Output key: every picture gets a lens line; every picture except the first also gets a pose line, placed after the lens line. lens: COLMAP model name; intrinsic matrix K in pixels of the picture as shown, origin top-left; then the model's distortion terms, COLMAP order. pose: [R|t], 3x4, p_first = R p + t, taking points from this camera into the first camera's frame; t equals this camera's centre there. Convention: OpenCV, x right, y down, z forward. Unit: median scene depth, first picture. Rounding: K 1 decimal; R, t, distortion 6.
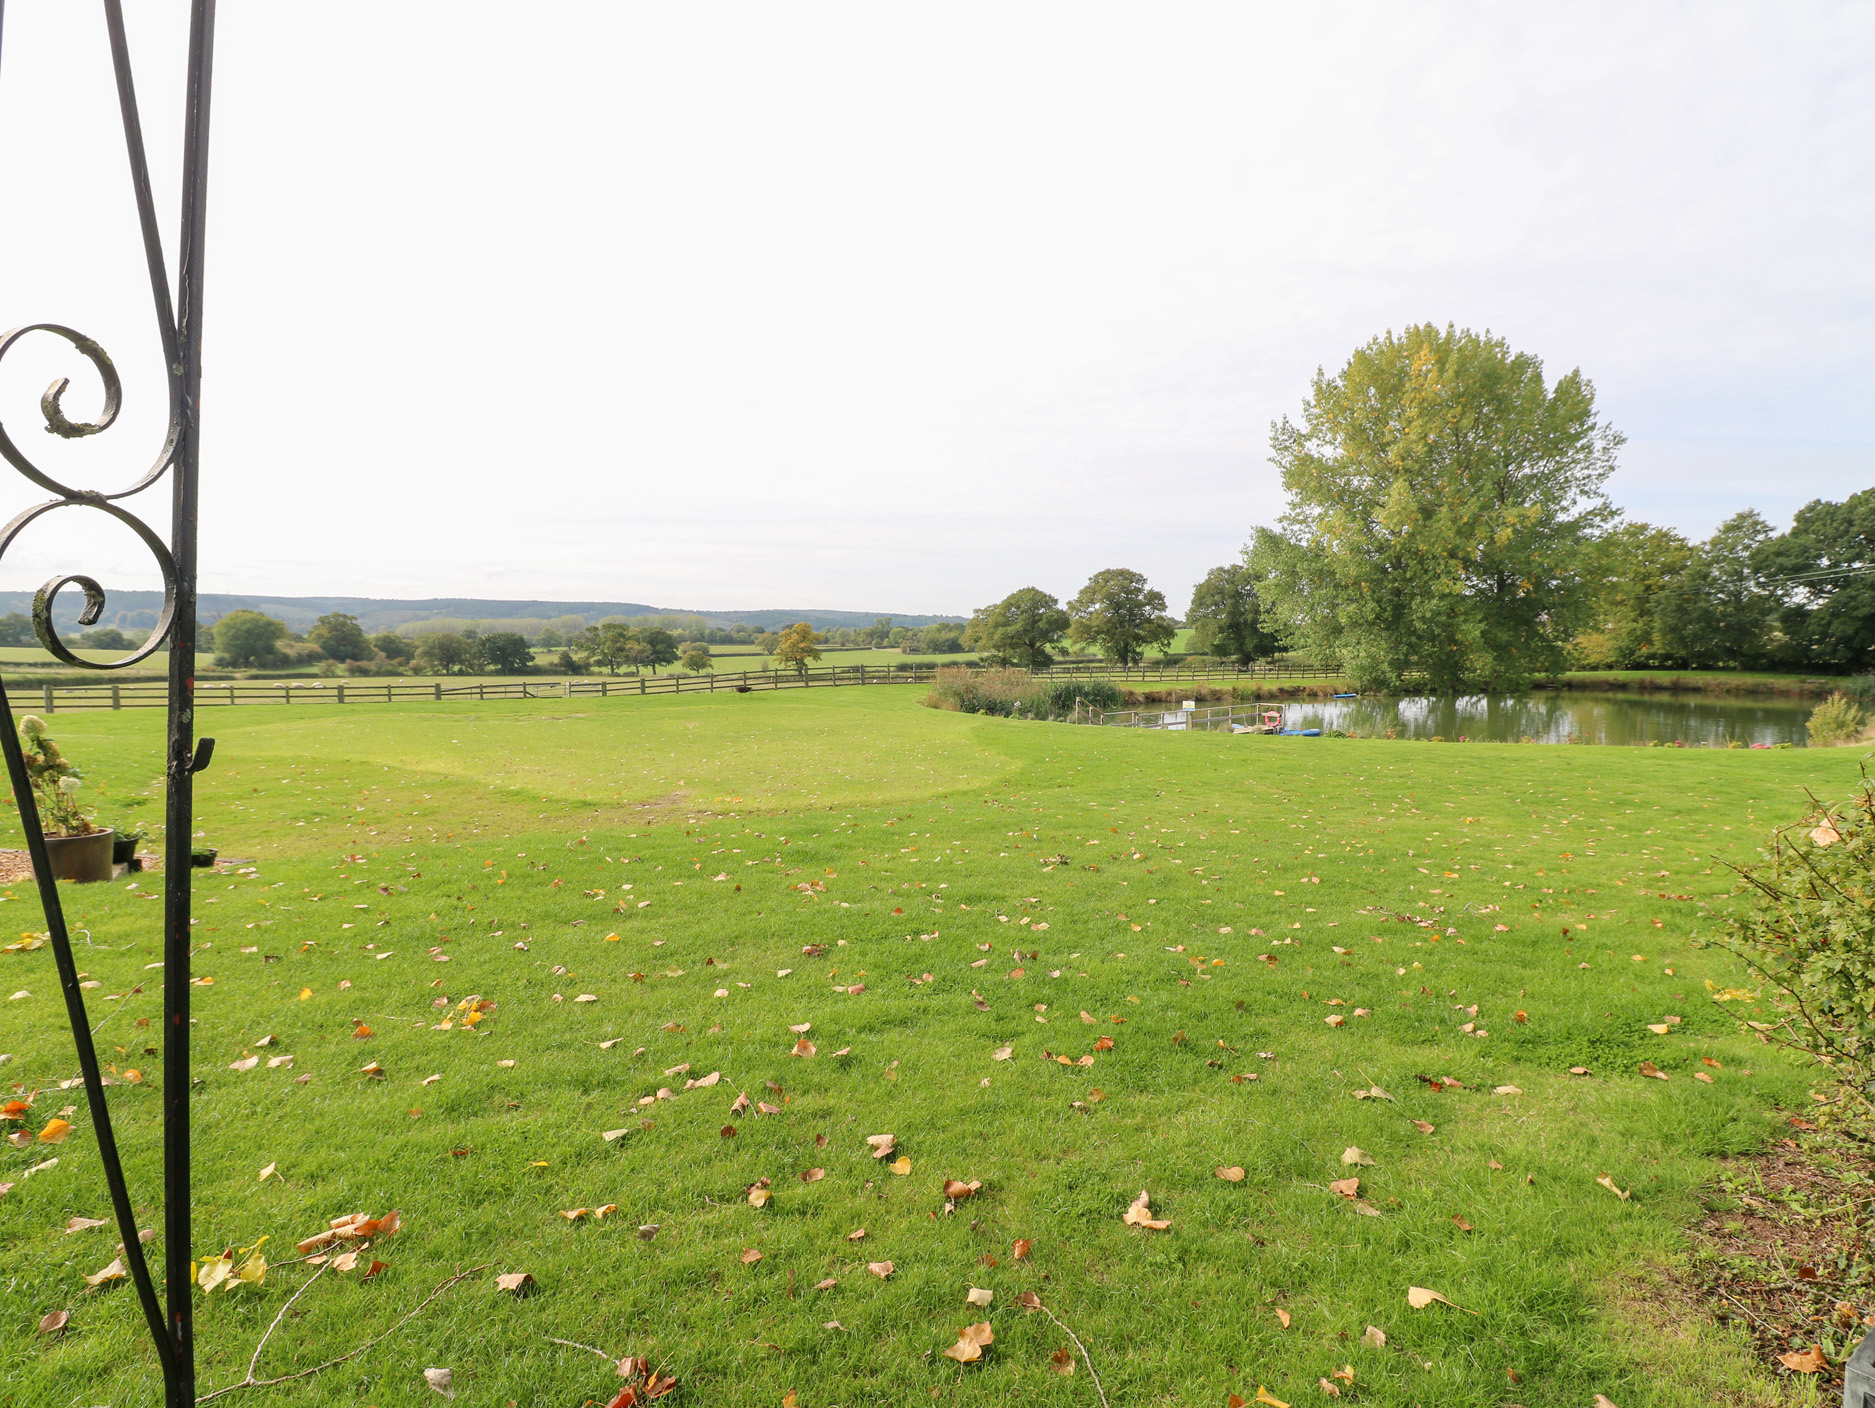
lens RADIAL K [[986.8, 0, 937.5], [0, 986.8, 704.0], [0, 0, 1]] dist [0.014031, -0.021866]
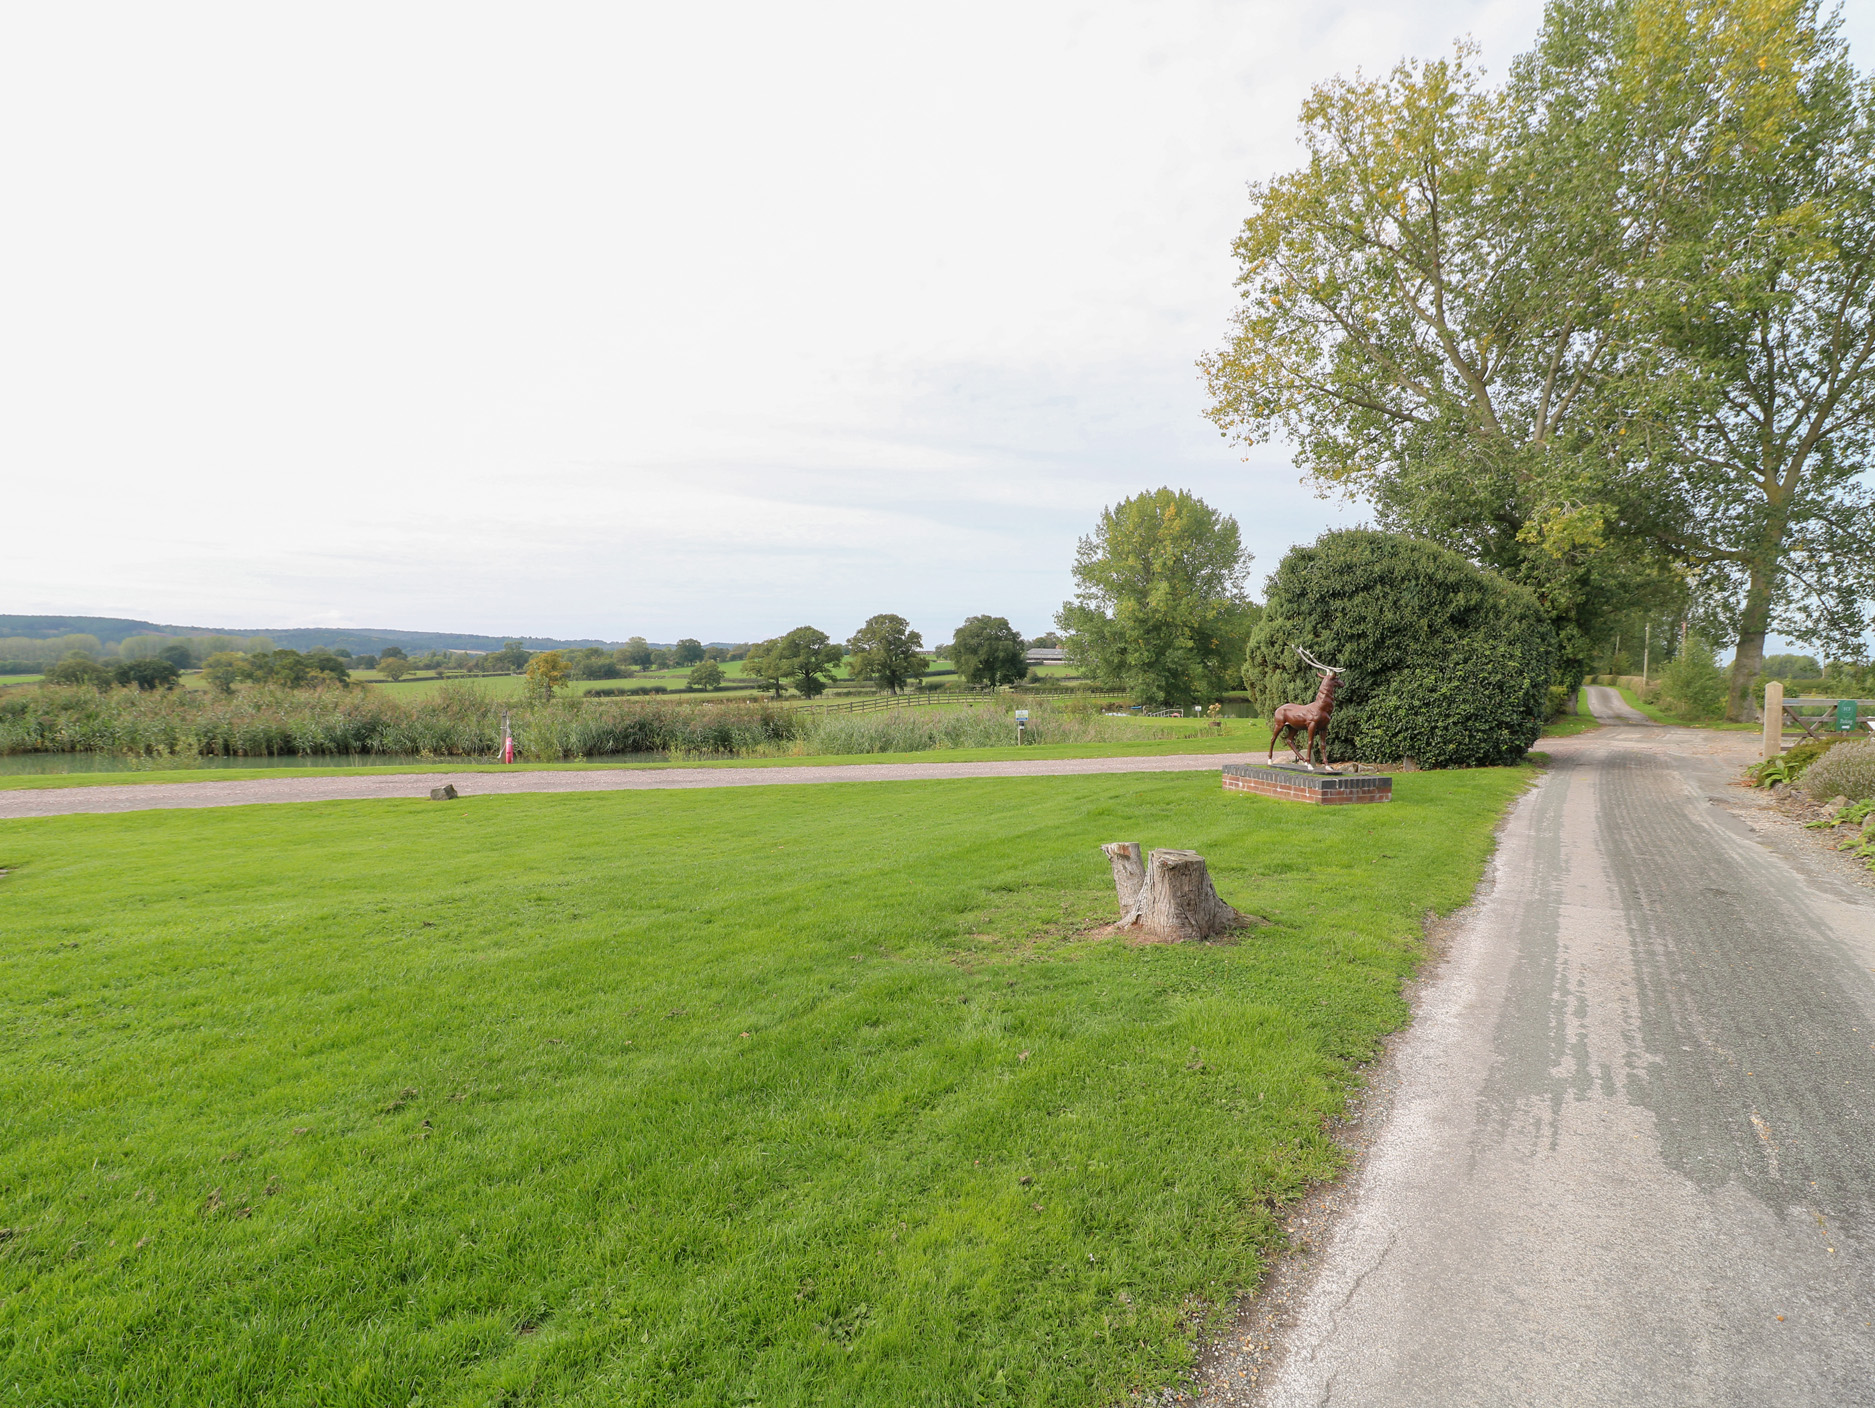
lens RADIAL K [[986.8, 0, 937.5], [0, 986.8, 704.0], [0, 0, 1]] dist [0.014031, -0.021866]
pose [[0.920453, -0.013489, 0.390620, -0.252984], [0.023264, 0.999523, -0.020303, 0.005710], [-0.390159, 0.027775, 0.920328, -0.186009]]
